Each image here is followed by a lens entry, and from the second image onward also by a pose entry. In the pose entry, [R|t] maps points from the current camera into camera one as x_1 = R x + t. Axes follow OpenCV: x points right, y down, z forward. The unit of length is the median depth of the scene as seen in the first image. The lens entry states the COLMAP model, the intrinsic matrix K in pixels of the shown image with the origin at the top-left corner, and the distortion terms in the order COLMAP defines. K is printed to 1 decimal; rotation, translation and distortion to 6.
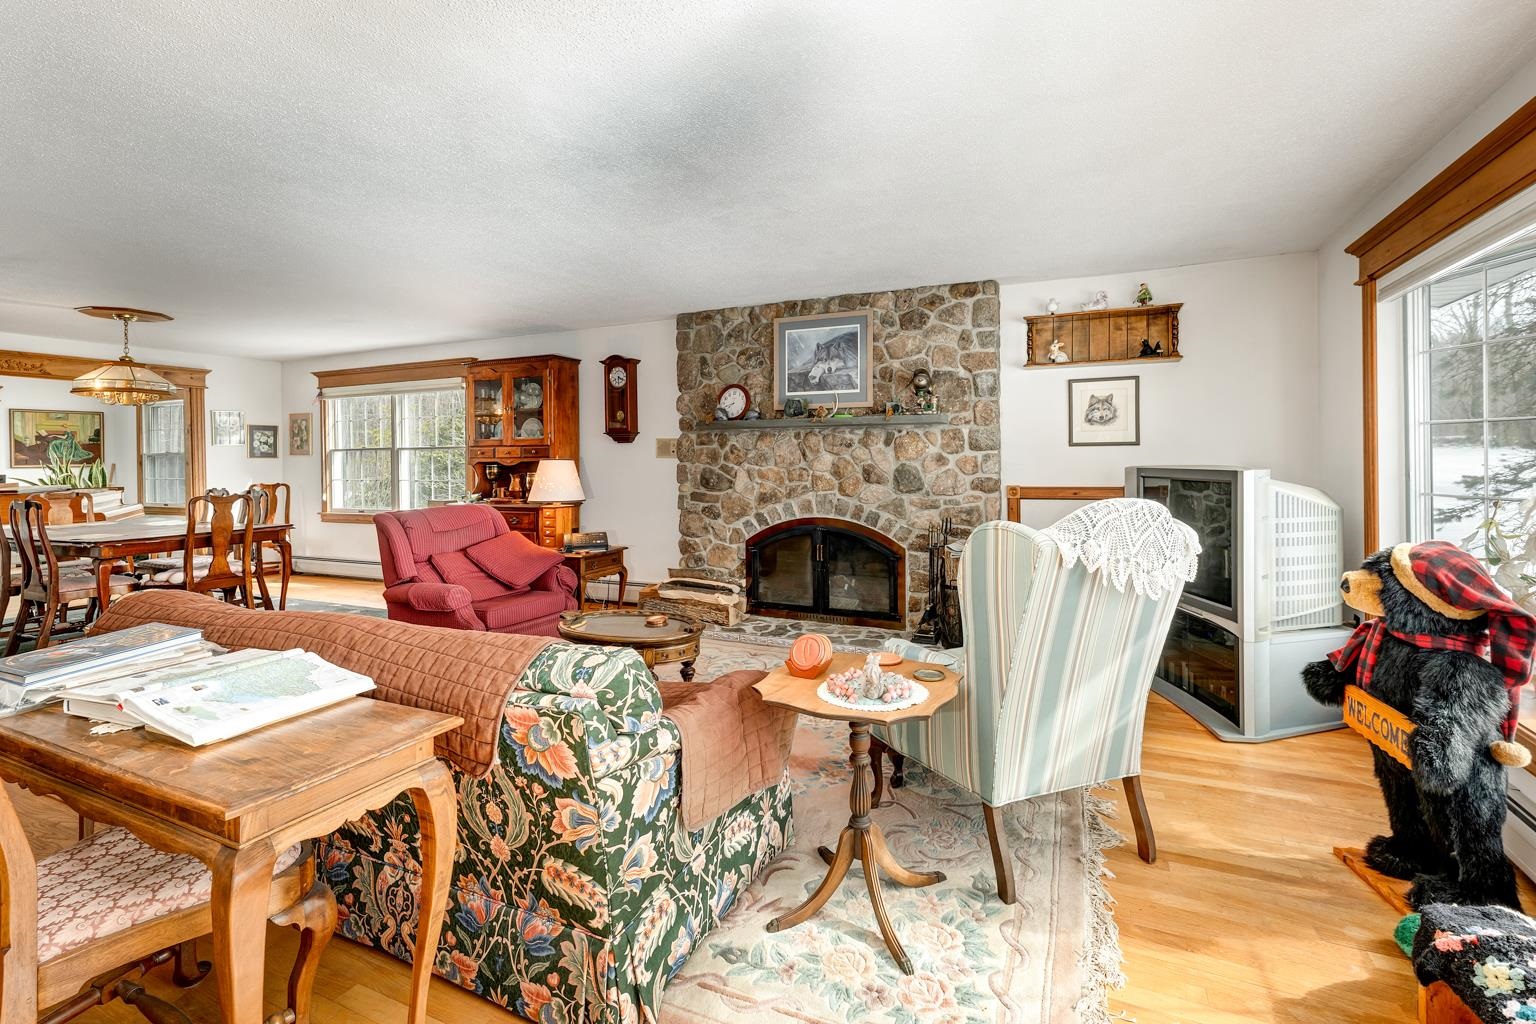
lens RADIAL K [[664.2, 0, 839.6], [0, 664.2, 459.2], [0, 0, 1]] dist [0.000927, 0.000578]
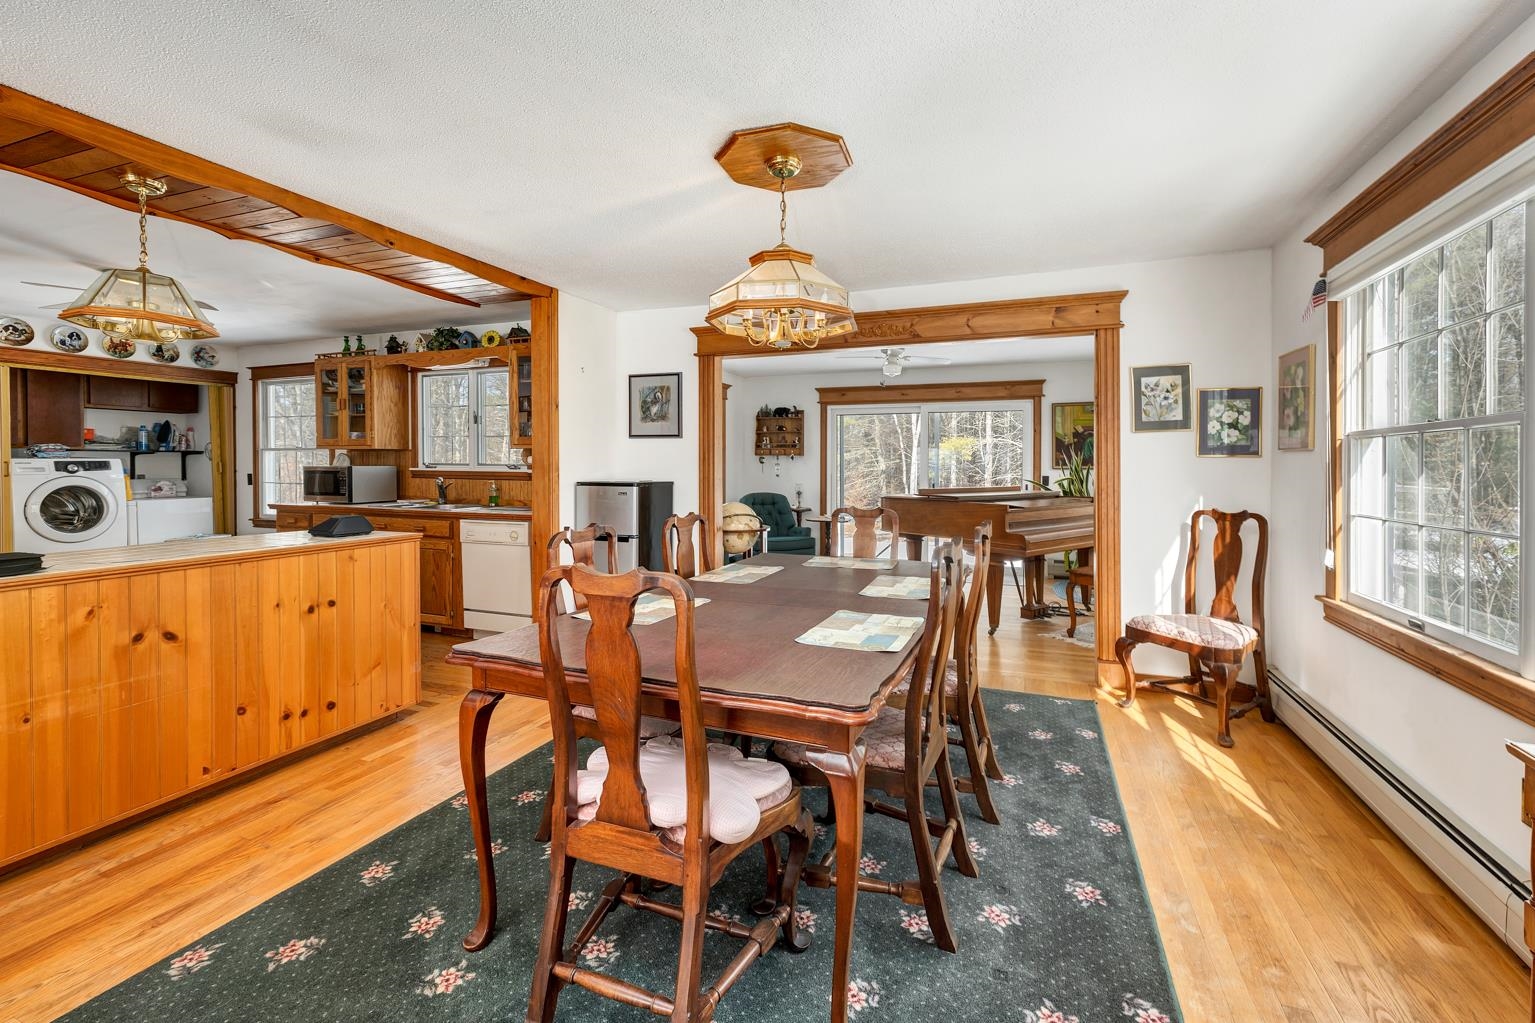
lens RADIAL K [[639.1, 0, 763.8], [0, 639.1, 470.0], [0, 0, 1]] dist [-0.001600, -0.000305]
pose [[-0.011078, 0.017992, -0.999777, -0.408252], [-0.005418, 0.999822, 0.018053, 0.001216], [0.999924, 0.005617, -0.010979, 0.679688]]
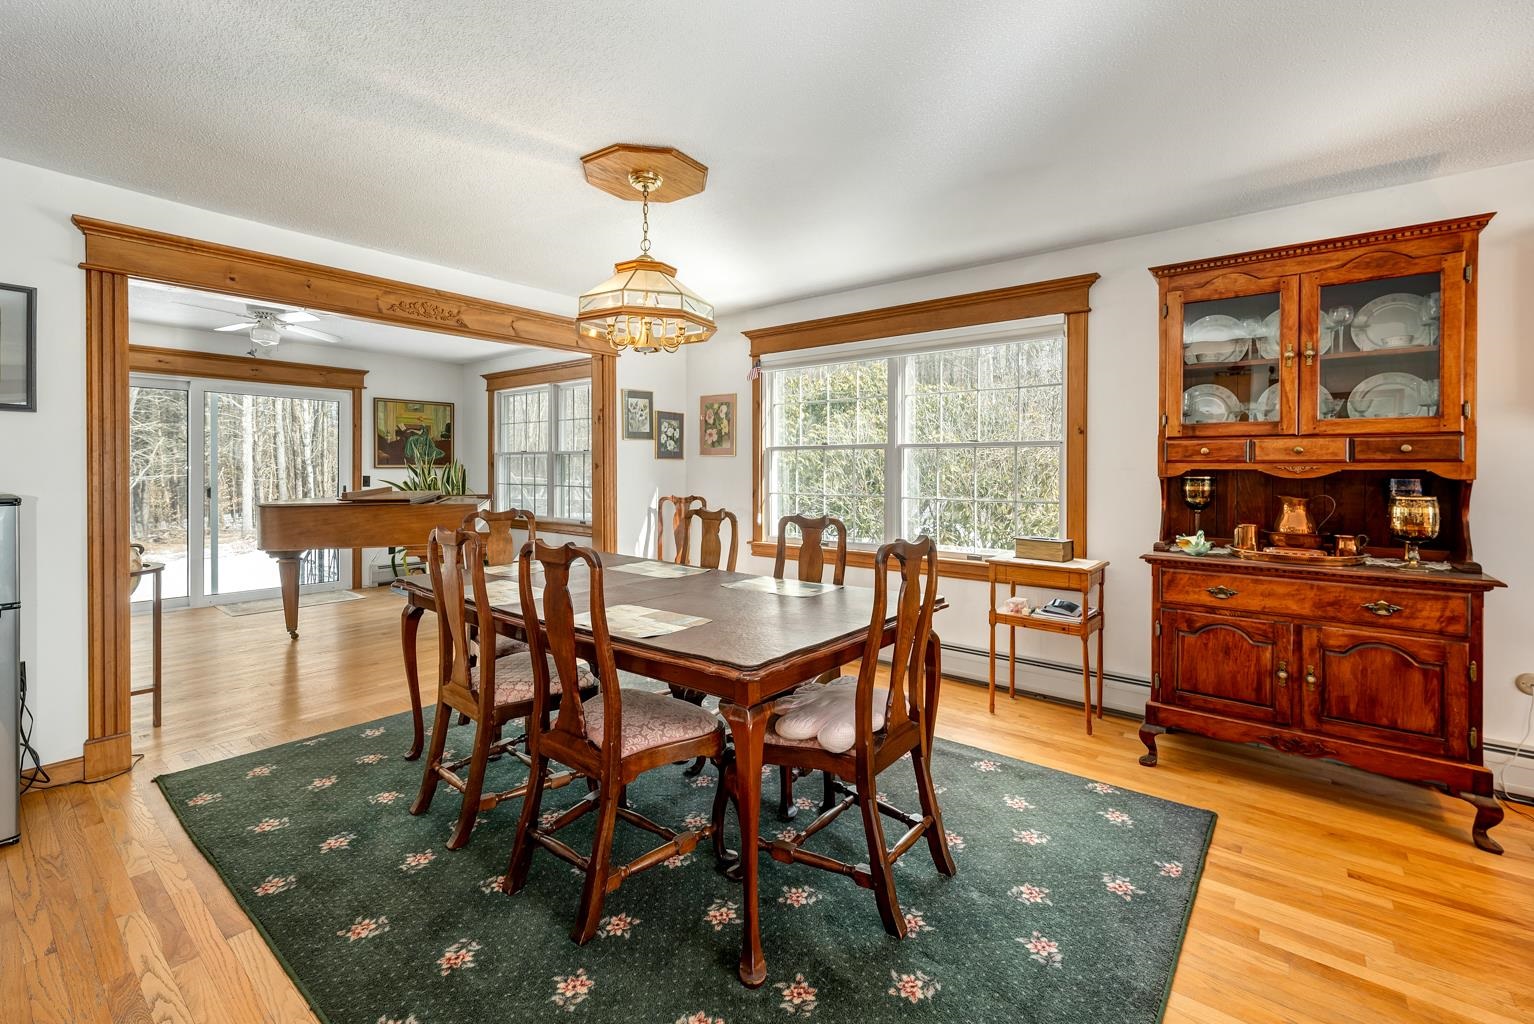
lens RADIAL K [[673.2, 0, 787.3], [0, 673.2, 474.5], [0, 0, 1]] dist [-0.004472, -0.000399]
pose [[0.961356, 0.017382, -0.274759, -0.561362], [-0.014987, 0.999829, 0.010813, 0.004776], [0.274900, -0.006277, 0.961452, 0.360122]]
